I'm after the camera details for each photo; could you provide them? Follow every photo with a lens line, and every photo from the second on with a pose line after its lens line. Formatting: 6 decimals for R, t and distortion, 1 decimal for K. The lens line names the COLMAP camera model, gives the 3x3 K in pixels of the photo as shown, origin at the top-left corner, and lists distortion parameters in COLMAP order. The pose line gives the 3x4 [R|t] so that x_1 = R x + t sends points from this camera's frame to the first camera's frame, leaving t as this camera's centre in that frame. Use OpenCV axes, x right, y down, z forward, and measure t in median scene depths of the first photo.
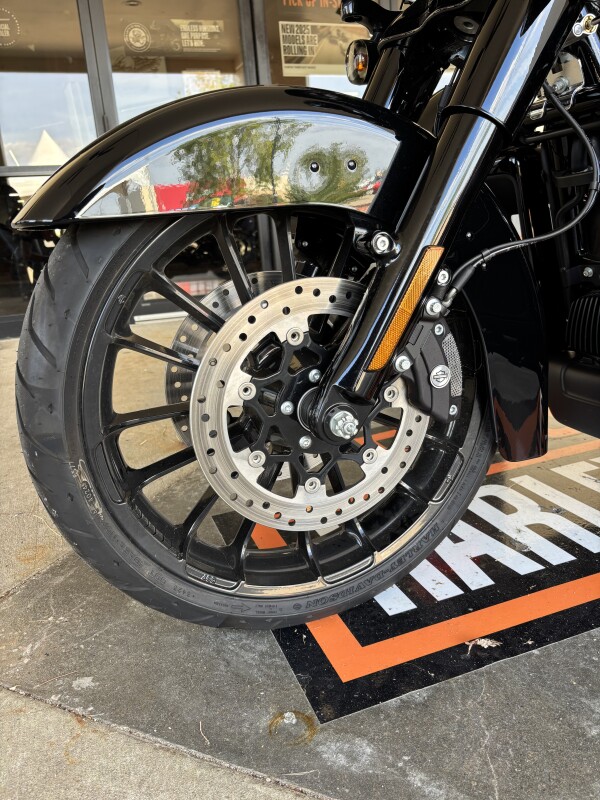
lens RADIAL K [[606.0, 0, 305.4], [0, 606.0, 394.7], [0, 0, 1]] dist [0.016503, -0.005478]
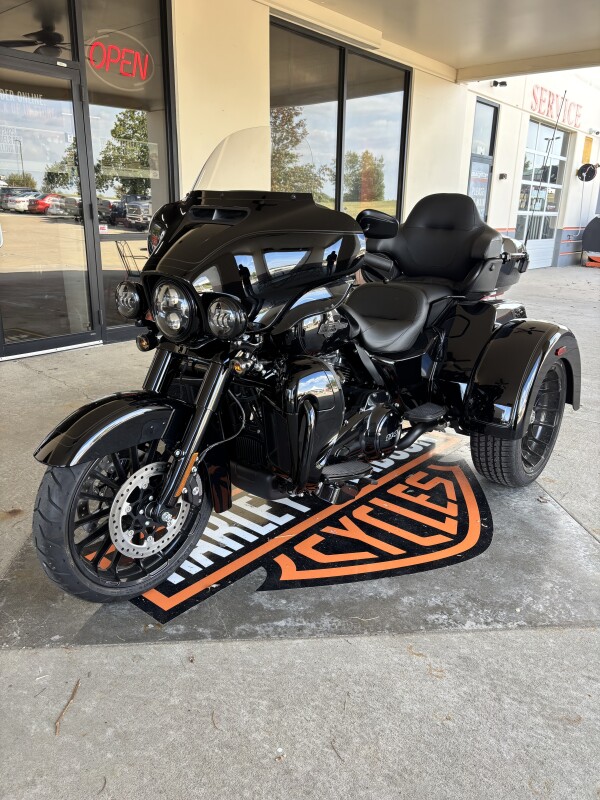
lens RADIAL K [[606.0, 0, 302.4], [0, 606.0, 406.5], [0, 0, 1]] dist [0.016503, -0.005478]
pose [[0.864851, -0.061116, 0.498294, -0.672583], [0.043334, 0.997946, 0.047186, -0.500499], [-0.500155, -0.019216, 0.865723, -1.532427]]
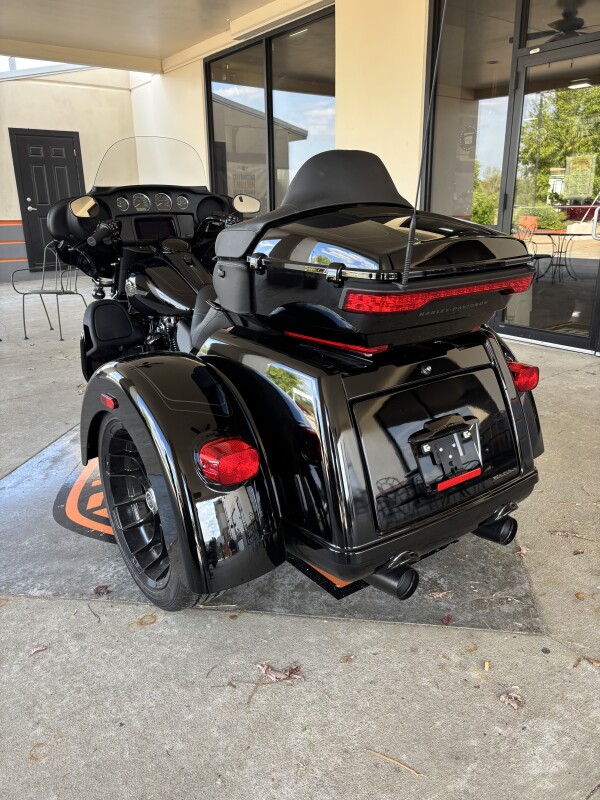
lens RADIAL K [[606.0, 0, 300.3], [0, 606.0, 397.0], [0, 0, 1]] dist [0.016503, -0.005478]
pose [[0.278562, 0.375161, -0.884114, 4.902158], [-0.241961, 0.918272, 0.313420, -1.682591], [0.929440, 0.126614, 0.346570, 0.683115]]
